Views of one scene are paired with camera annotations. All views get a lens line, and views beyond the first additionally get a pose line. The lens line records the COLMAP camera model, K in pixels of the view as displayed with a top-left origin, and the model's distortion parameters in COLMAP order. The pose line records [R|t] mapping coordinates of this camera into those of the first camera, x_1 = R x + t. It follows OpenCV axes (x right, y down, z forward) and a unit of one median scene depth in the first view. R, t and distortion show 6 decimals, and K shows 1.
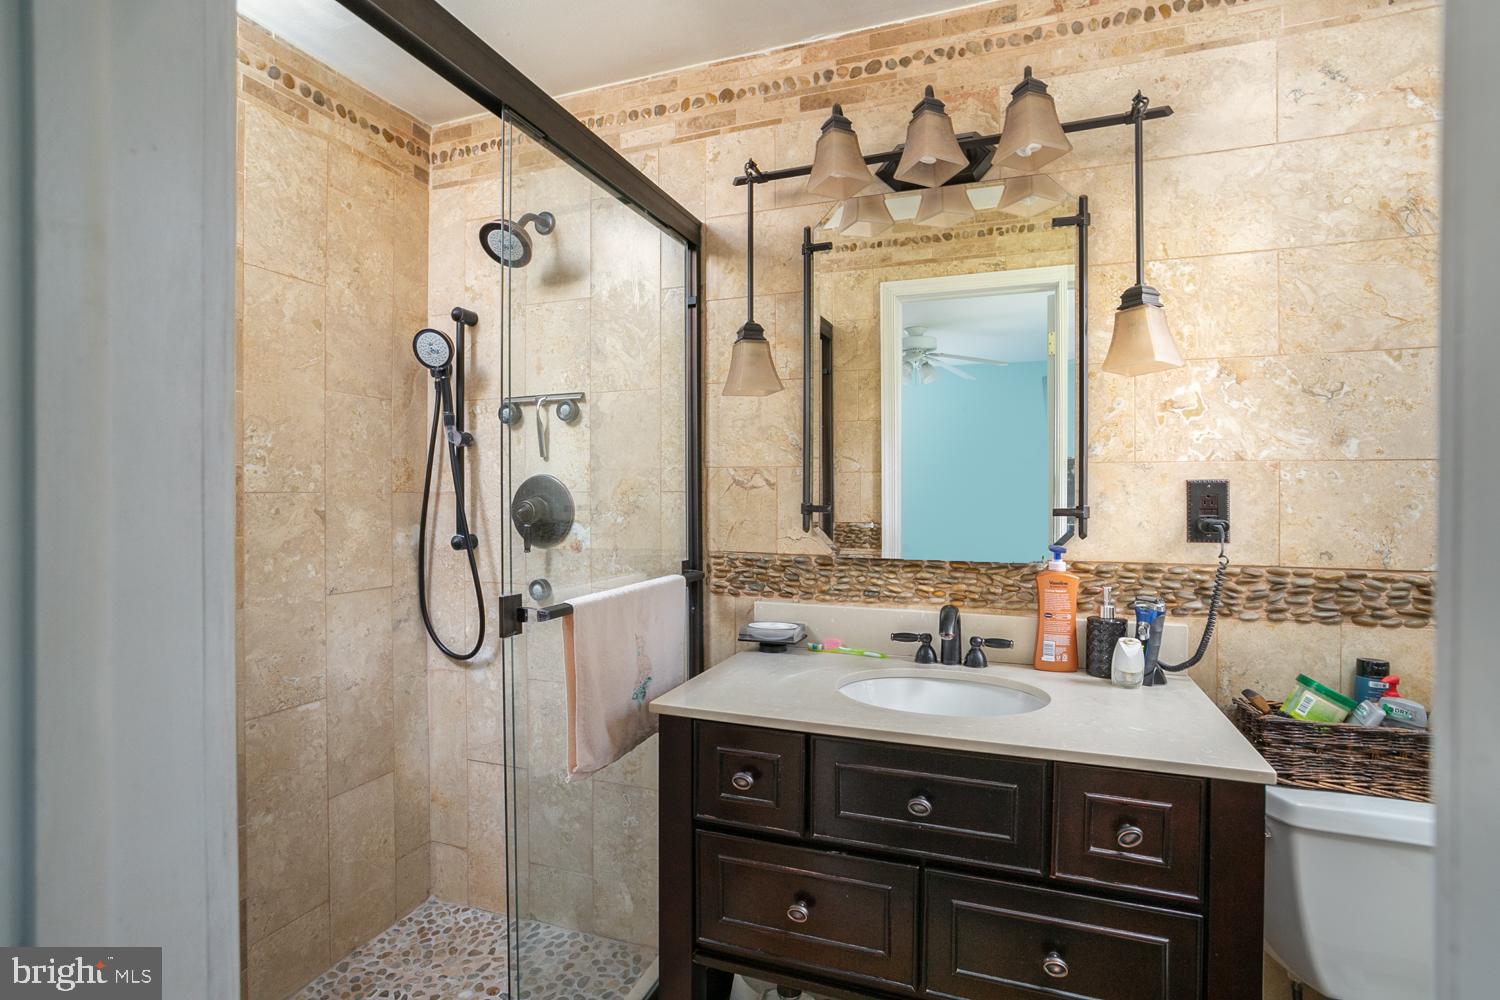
lens RADIAL K [[729.1, 0, 755.1], [0, 729.1, 499.4], [0, 0, 1]] dist [-0.041298, 0.013990]
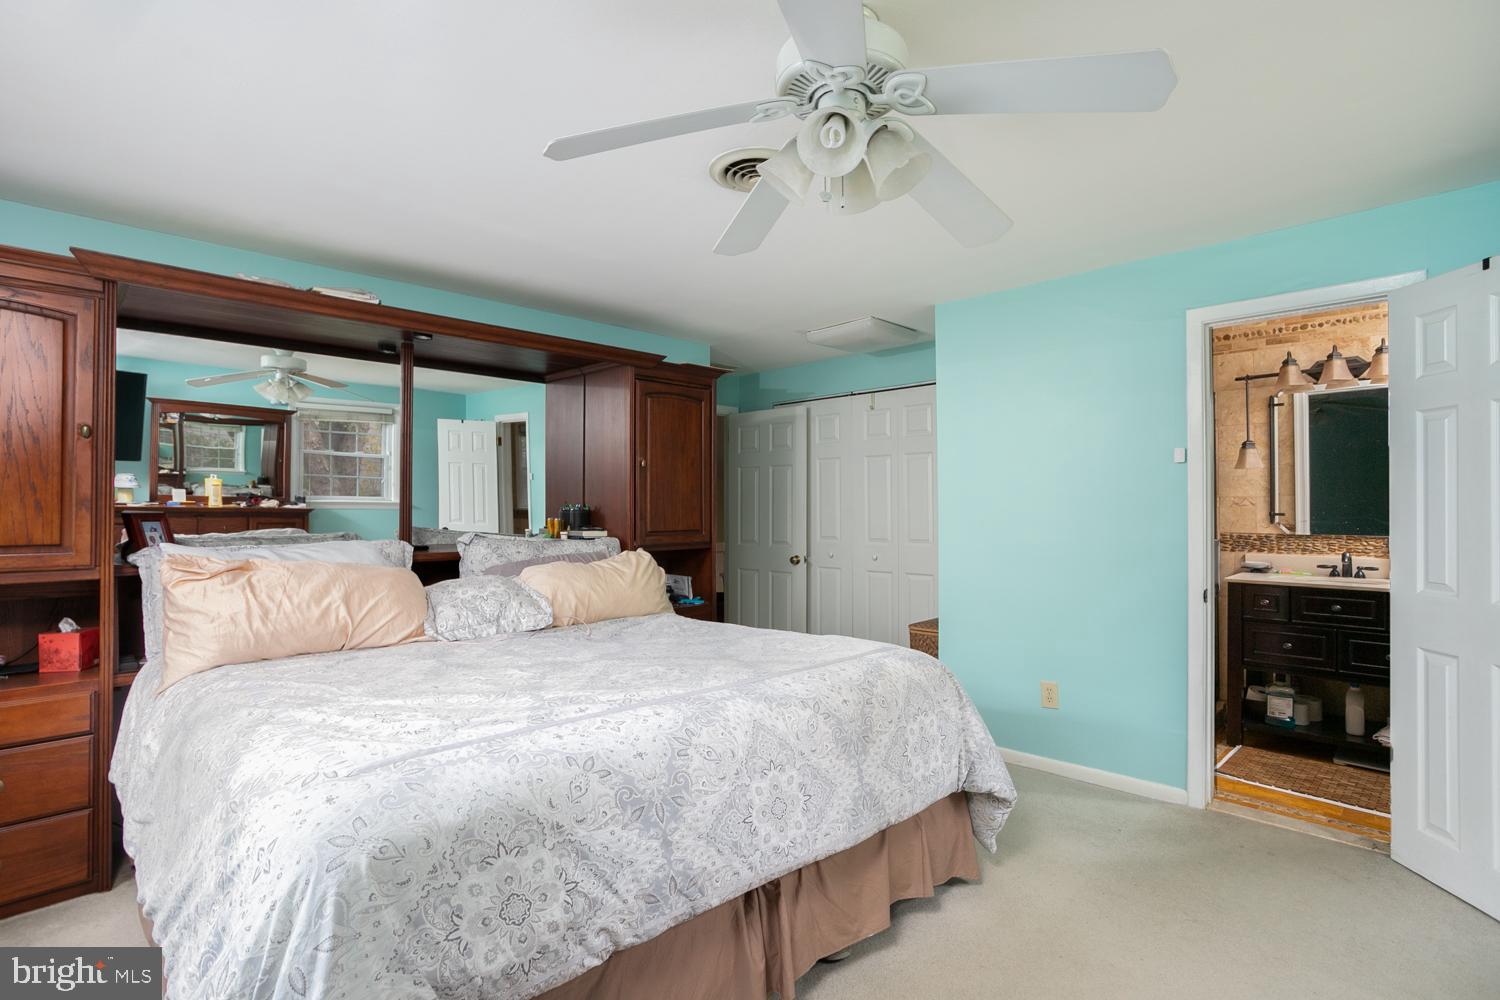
lens RADIAL K [[729.1, 0, 737.0], [0, 729.1, 502.9], [0, 0, 1]] dist [-0.041298, 0.013990]
pose [[0.905018, -0.005891, -0.425331, -0.522920], [0.000561, 0.999920, -0.012656, 0.004769], [0.425372, 0.011215, 0.904949, -1.886540]]
